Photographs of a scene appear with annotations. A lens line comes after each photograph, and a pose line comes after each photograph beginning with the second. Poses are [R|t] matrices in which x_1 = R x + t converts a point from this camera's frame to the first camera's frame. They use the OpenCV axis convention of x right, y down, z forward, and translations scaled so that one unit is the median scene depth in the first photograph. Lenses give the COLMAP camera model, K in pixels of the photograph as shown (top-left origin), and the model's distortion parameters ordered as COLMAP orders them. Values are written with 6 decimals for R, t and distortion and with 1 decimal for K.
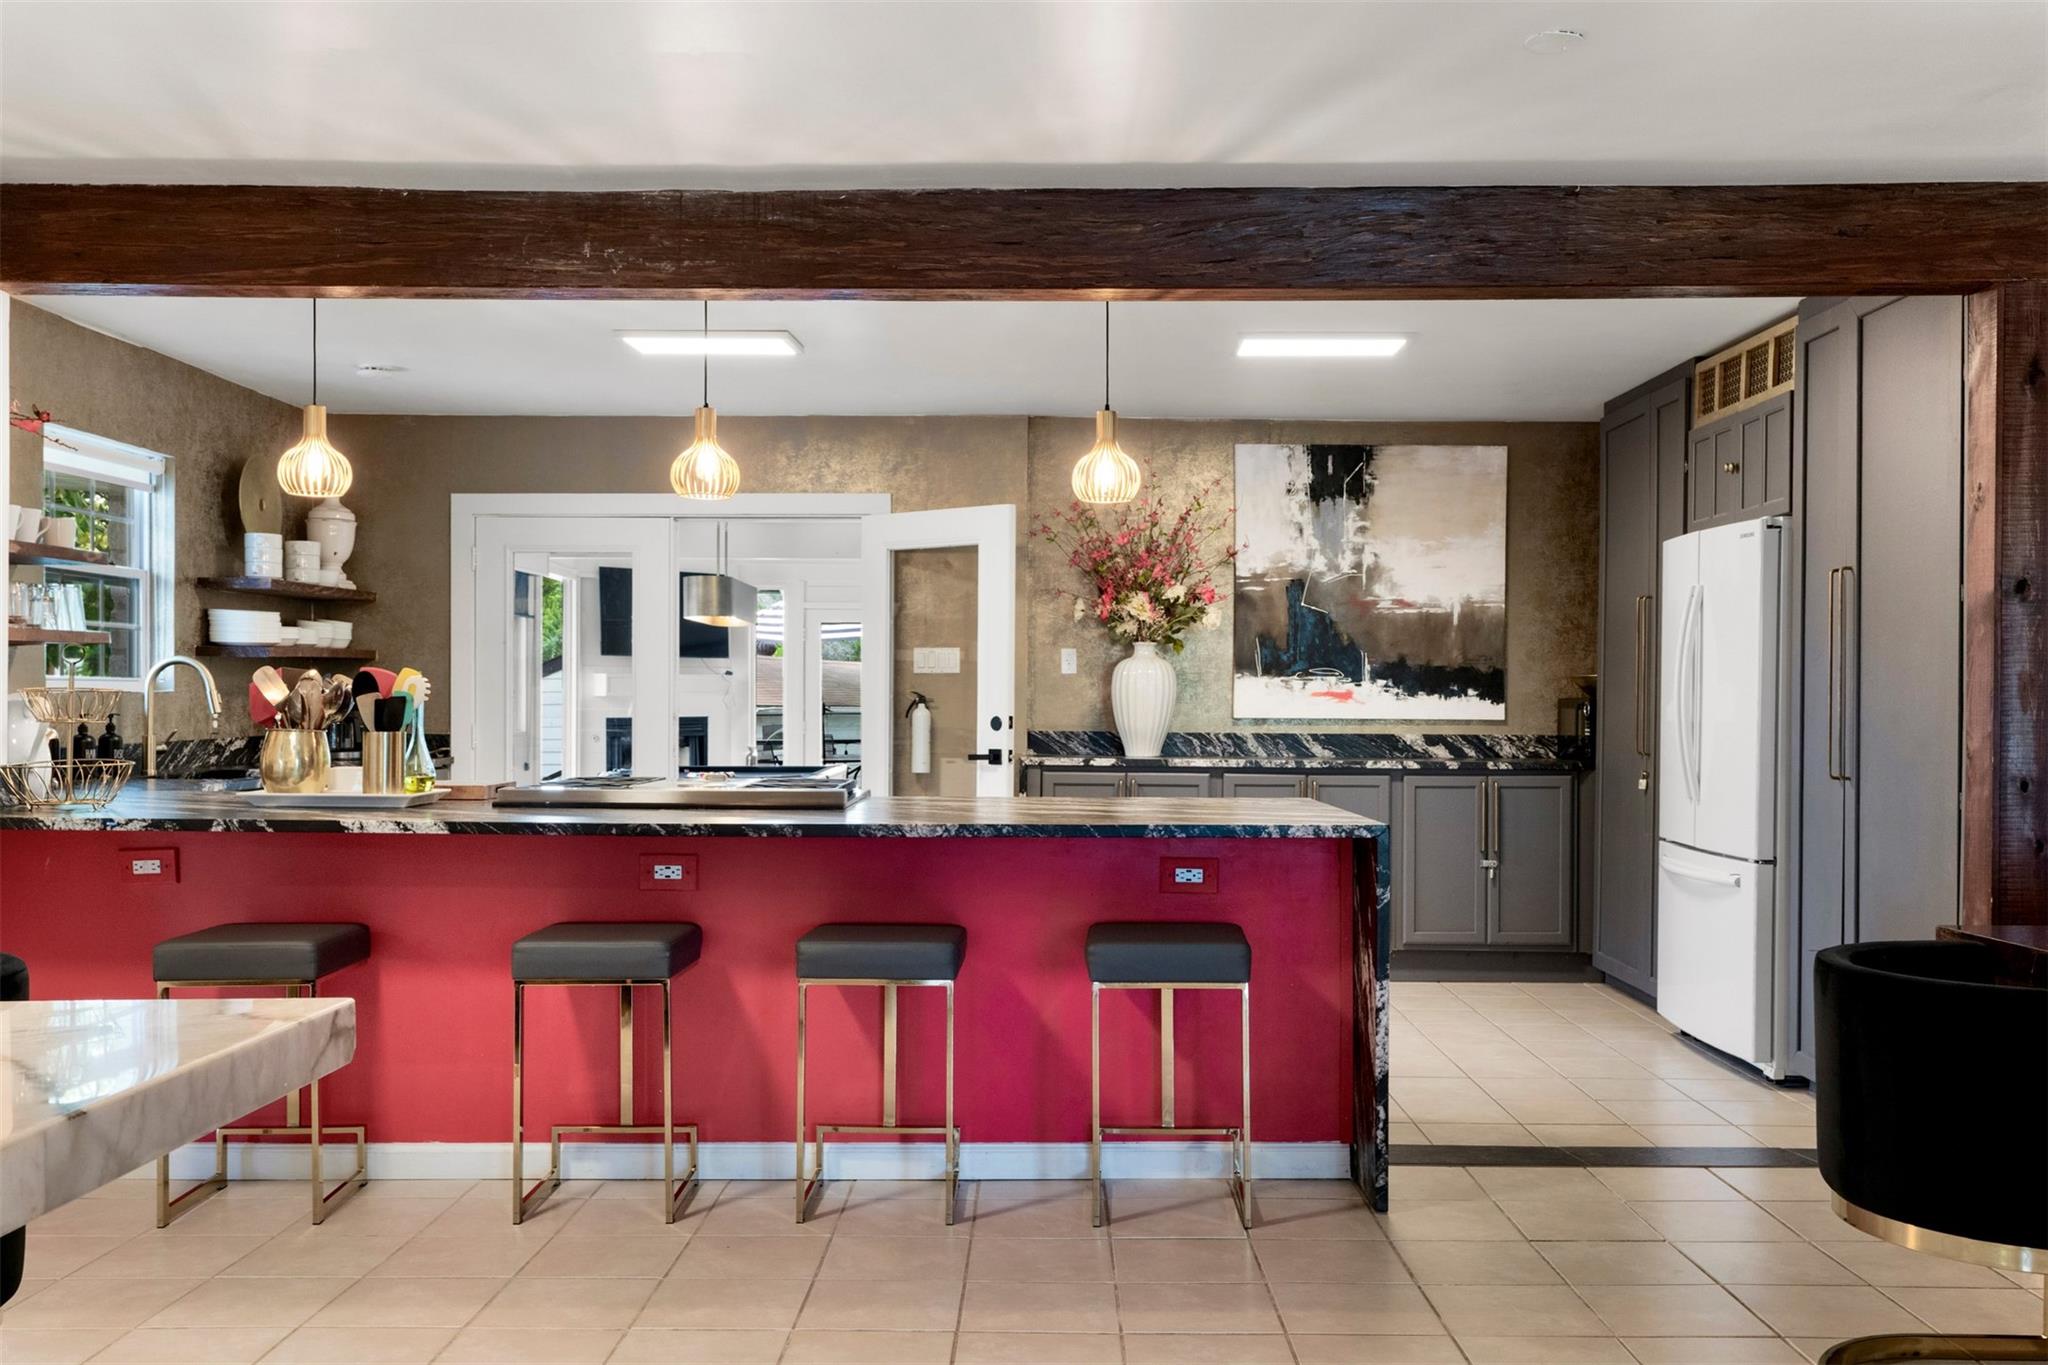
lens RADIAL K [[1830.5, 0, 1053.6], [0, 1830.5, 715.7], [0, 0, 1]] dist [0.005094, 0.005590]
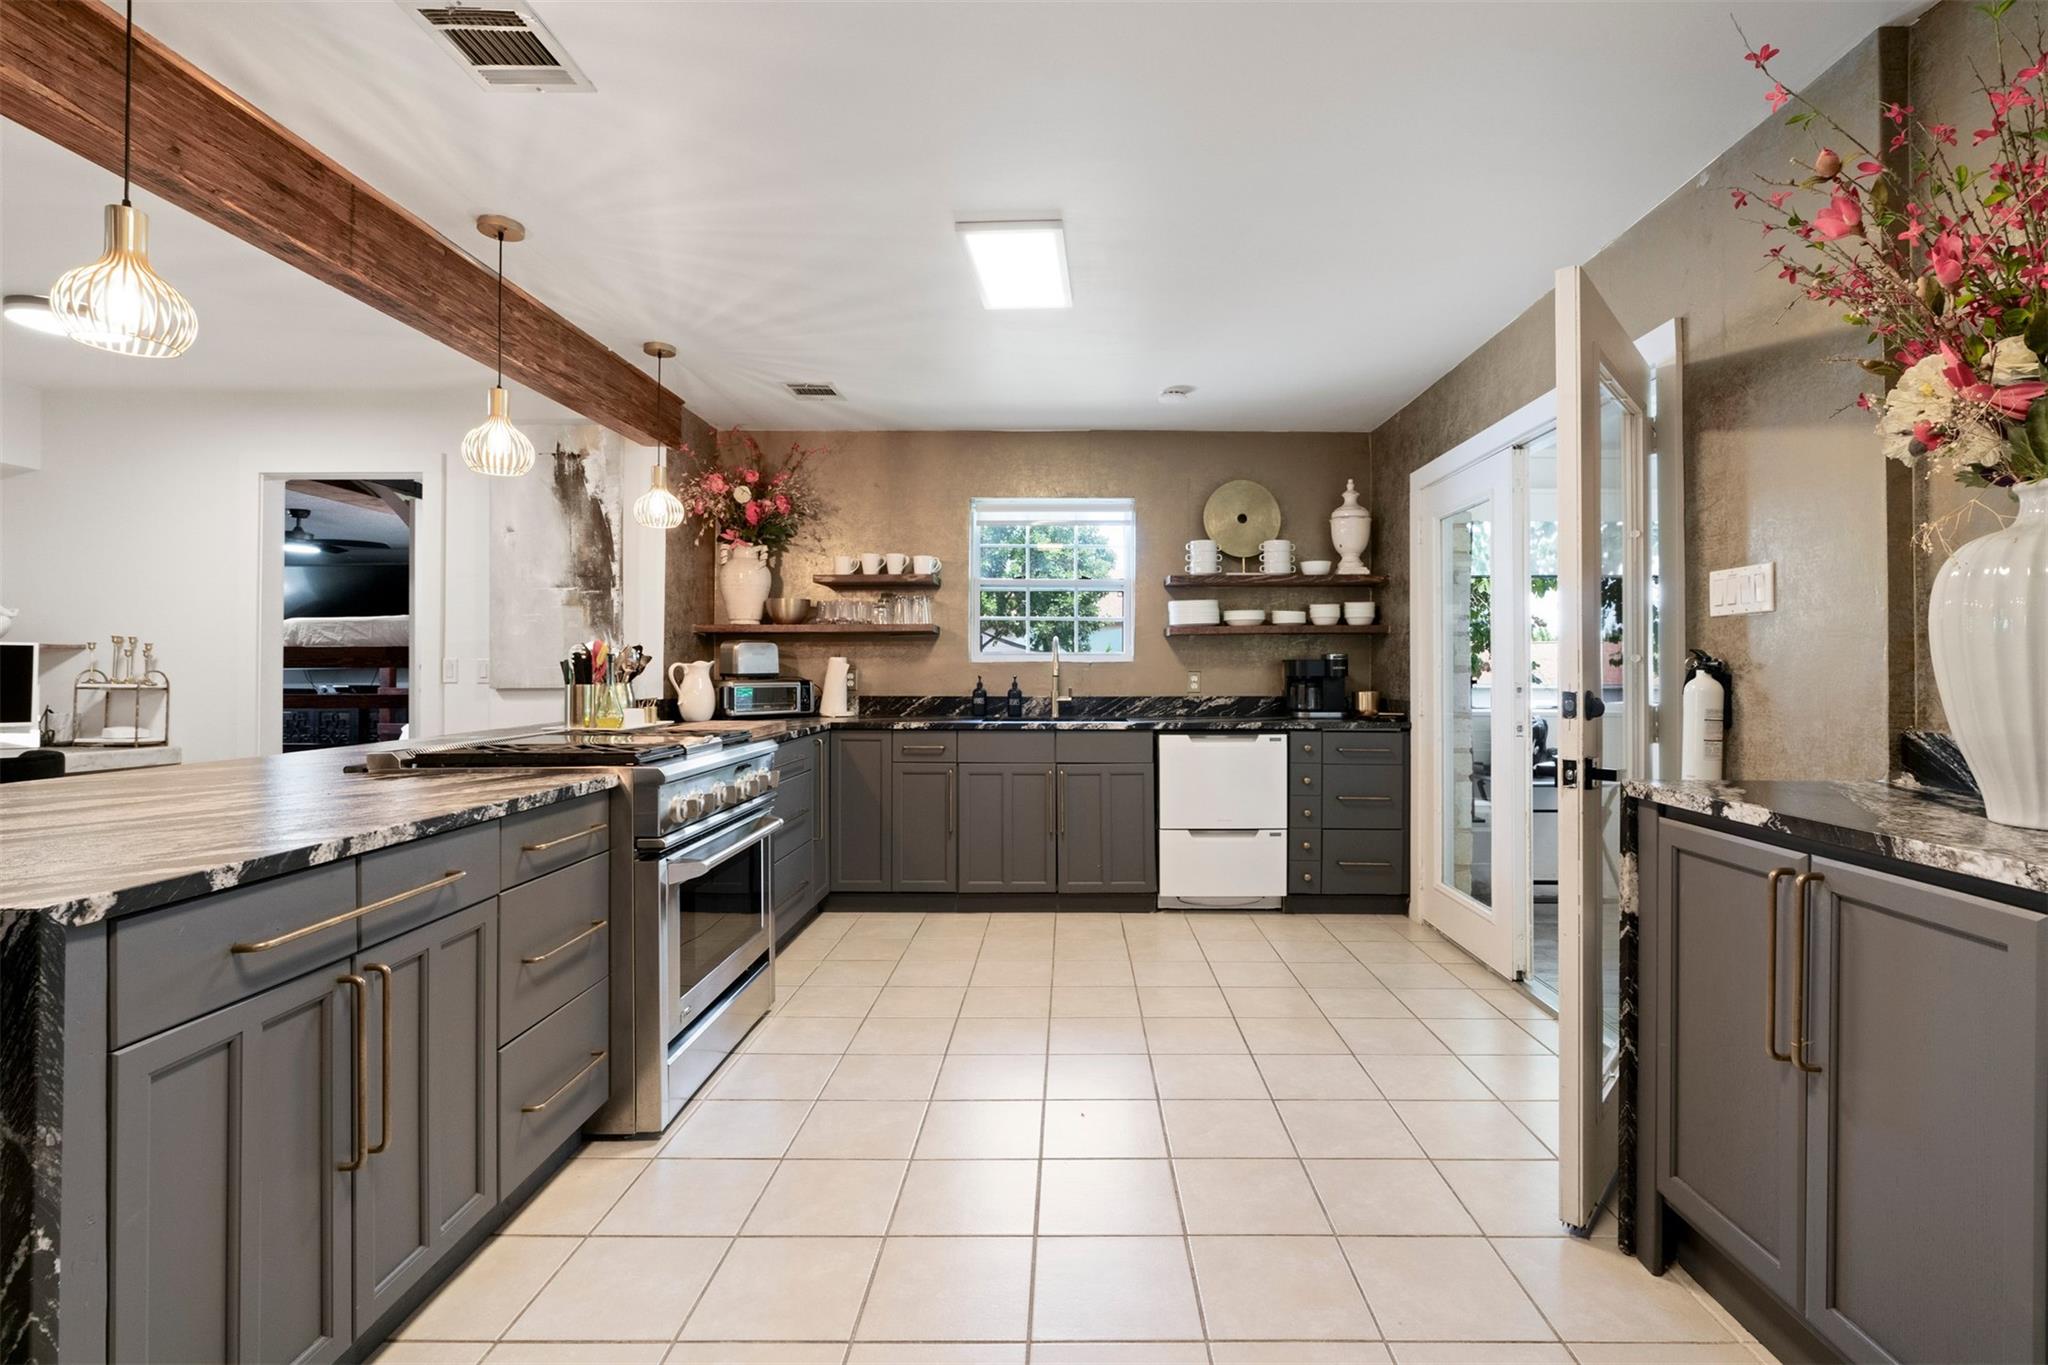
lens RADIAL K [[939.9, 0, 1024.6], [0, 939.9, 636.9], [0, 0, 1]] dist [-0.003488, 0.002386]
pose [[-0.008310, -0.039100, -0.999201, 0.251007], [-0.013912, 0.999143, -0.038982, -0.002882], [0.999869, 0.013577, -0.008847, 0.918458]]
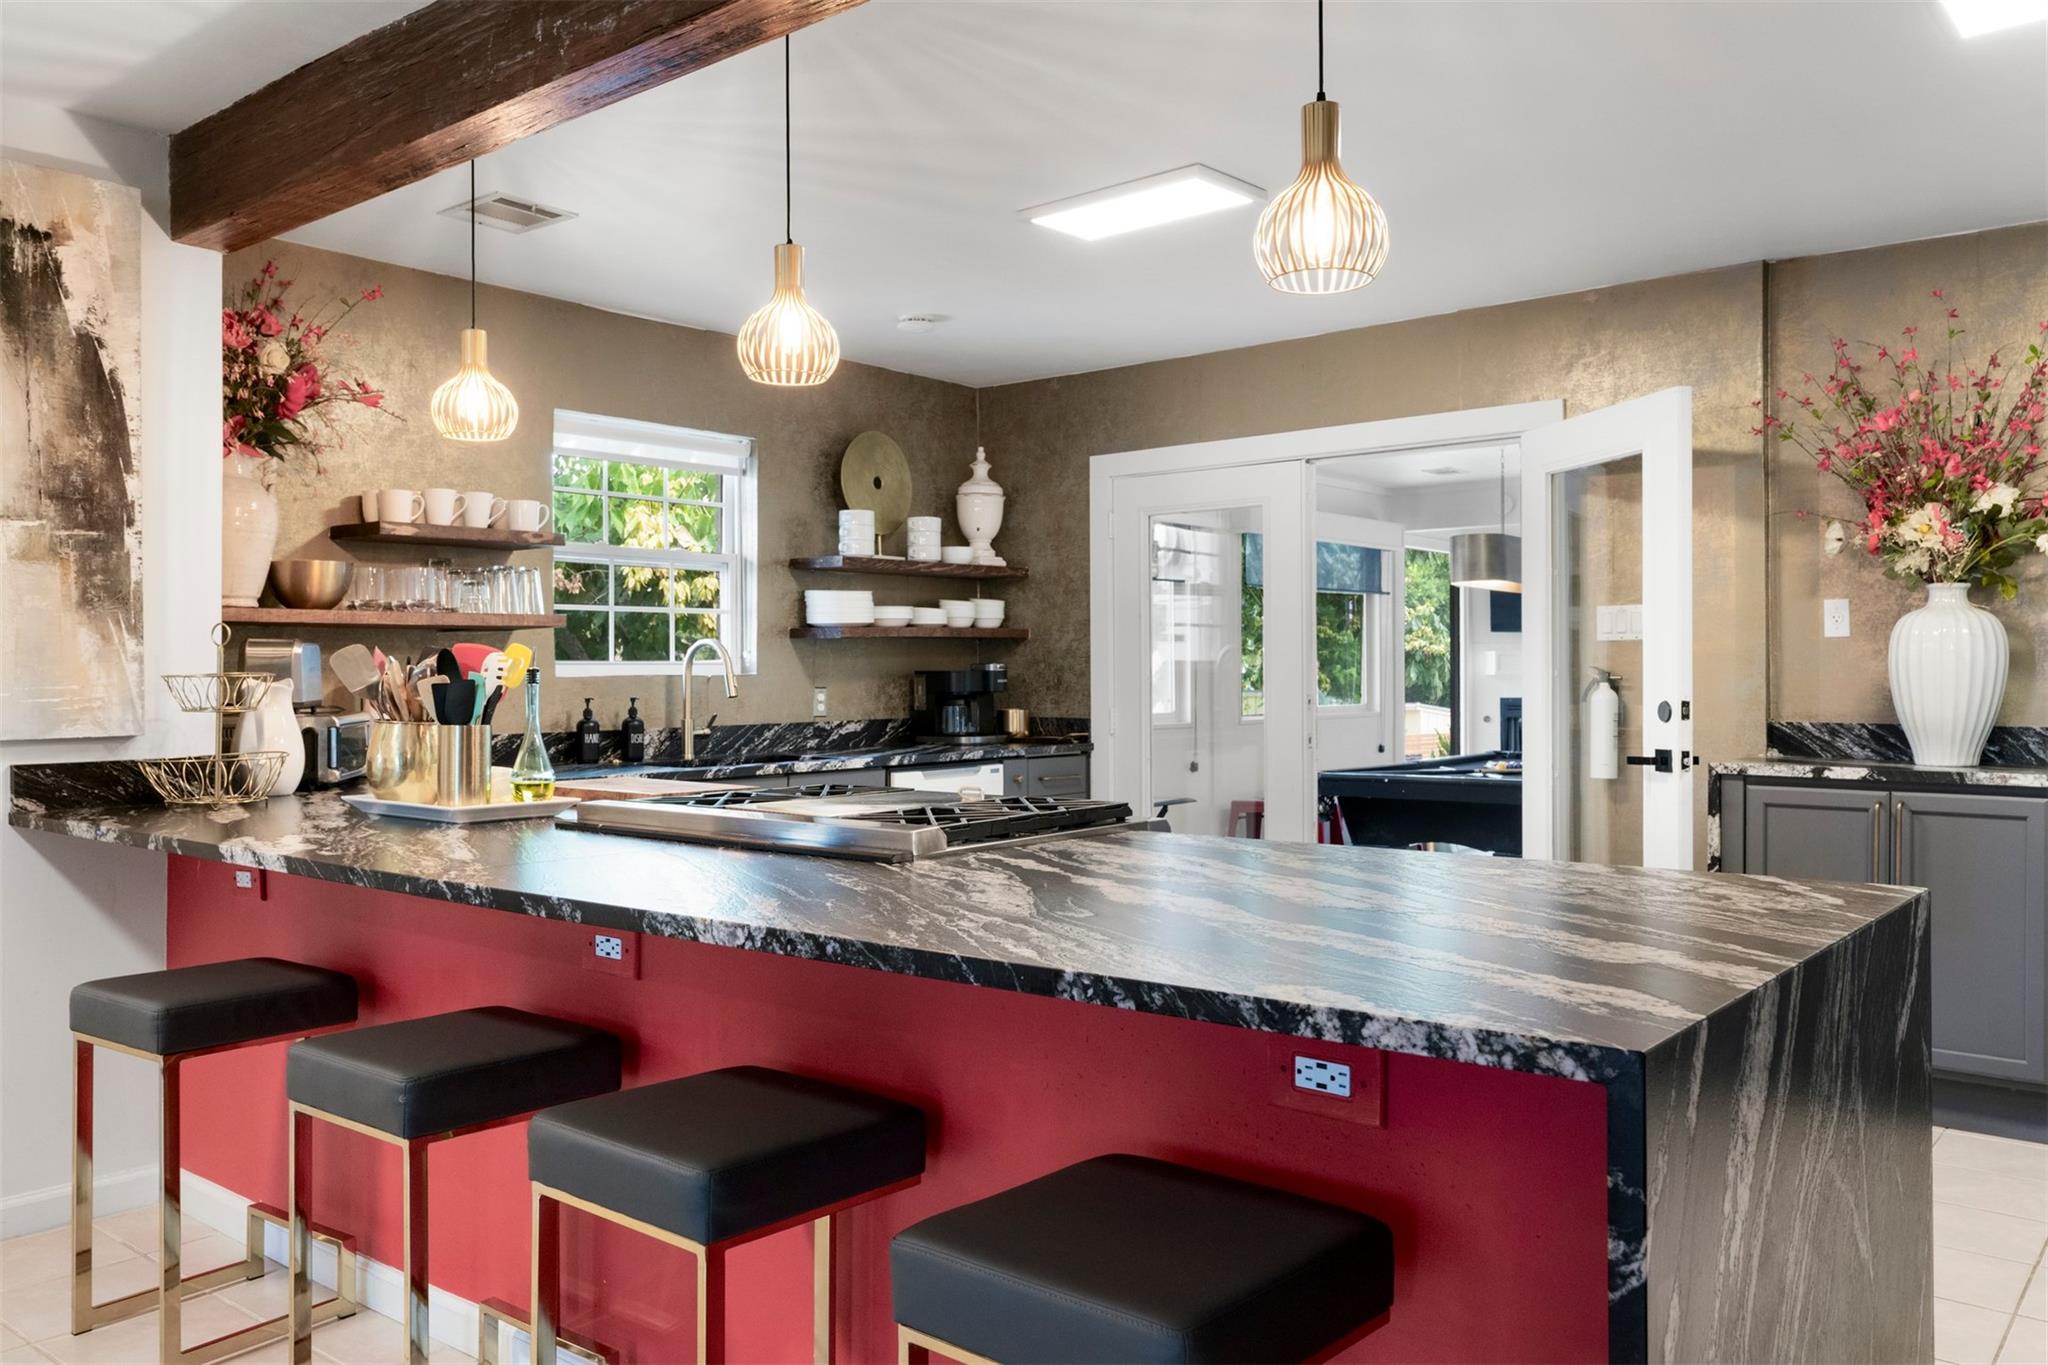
lens RADIAL K [[1584.1, 0, 993.1], [0, 1584.1, 665.8], [0, 0, 1]] dist [0.000571, 0.006445]
pose [[0.768963, -0.011594, -0.639188, 0.165285], [0.000713, 0.999850, -0.017278, -0.002970], [0.639293, 0.012831, 0.768856, 0.421618]]
